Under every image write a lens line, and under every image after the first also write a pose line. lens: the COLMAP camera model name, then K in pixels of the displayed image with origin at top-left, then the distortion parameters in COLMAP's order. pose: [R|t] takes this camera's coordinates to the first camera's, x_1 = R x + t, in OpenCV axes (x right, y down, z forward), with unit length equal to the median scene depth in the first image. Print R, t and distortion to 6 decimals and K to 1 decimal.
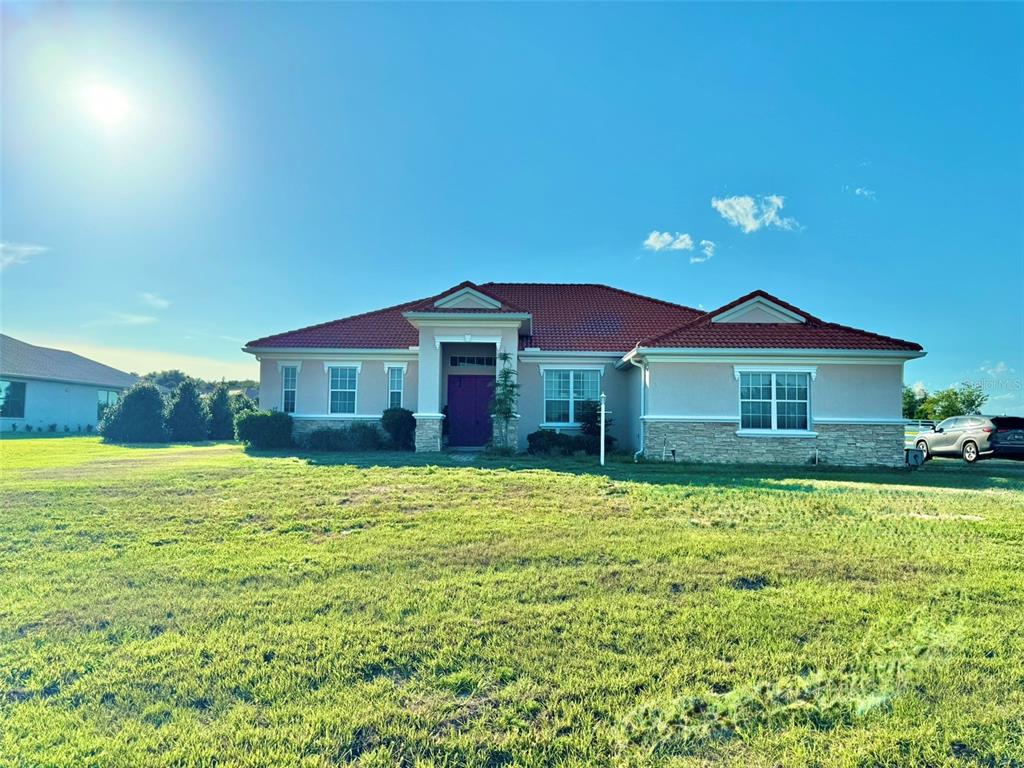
lens RADIAL K [[716.3, 0, 510.7], [0, 716.3, 383.5], [0, 0, 1]] dist [0.053741, -0.000887]
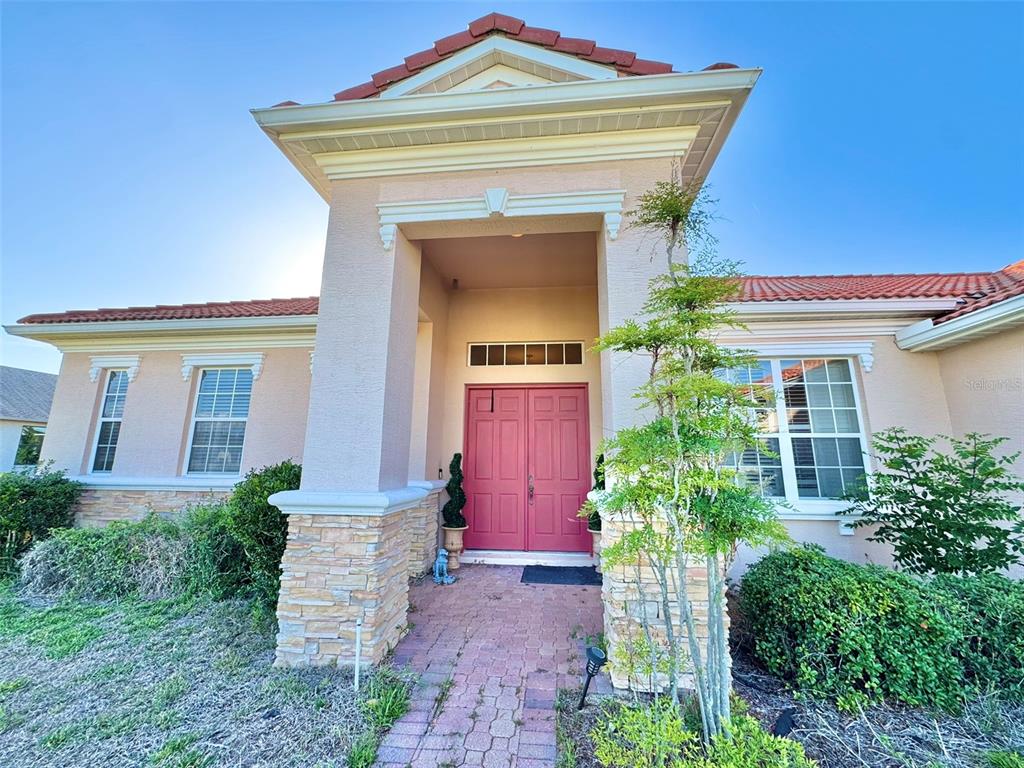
lens RADIAL K [[409.3, 0, 510.8], [0, 409.3, 378.5], [0, 0, 1]] dist [-0.003814, 0.000425]
pose [[0.996531, -0.018830, -0.081058, -0.046019], [0.007469, 0.990369, -0.138250, 0.024500], [0.082881, 0.137165, 0.987075, 0.910540]]
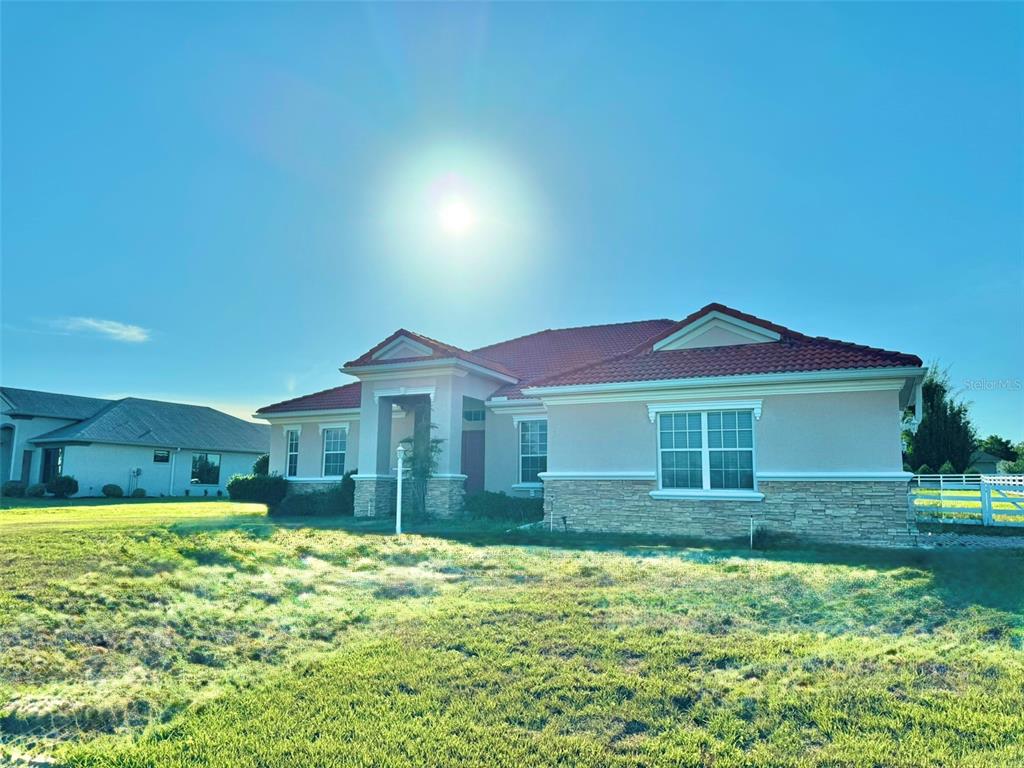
lens RADIAL K [[716.3, 0, 513.5], [0, 716.3, 385.8], [0, 0, 1]] dist [0.053741, -0.000887]
pose [[0.906289, -0.065005, -0.417629, 0.477514], [0.027433, 0.995065, -0.095353, 0.022897], [0.421767, 0.074960, 0.903600, 0.248049]]
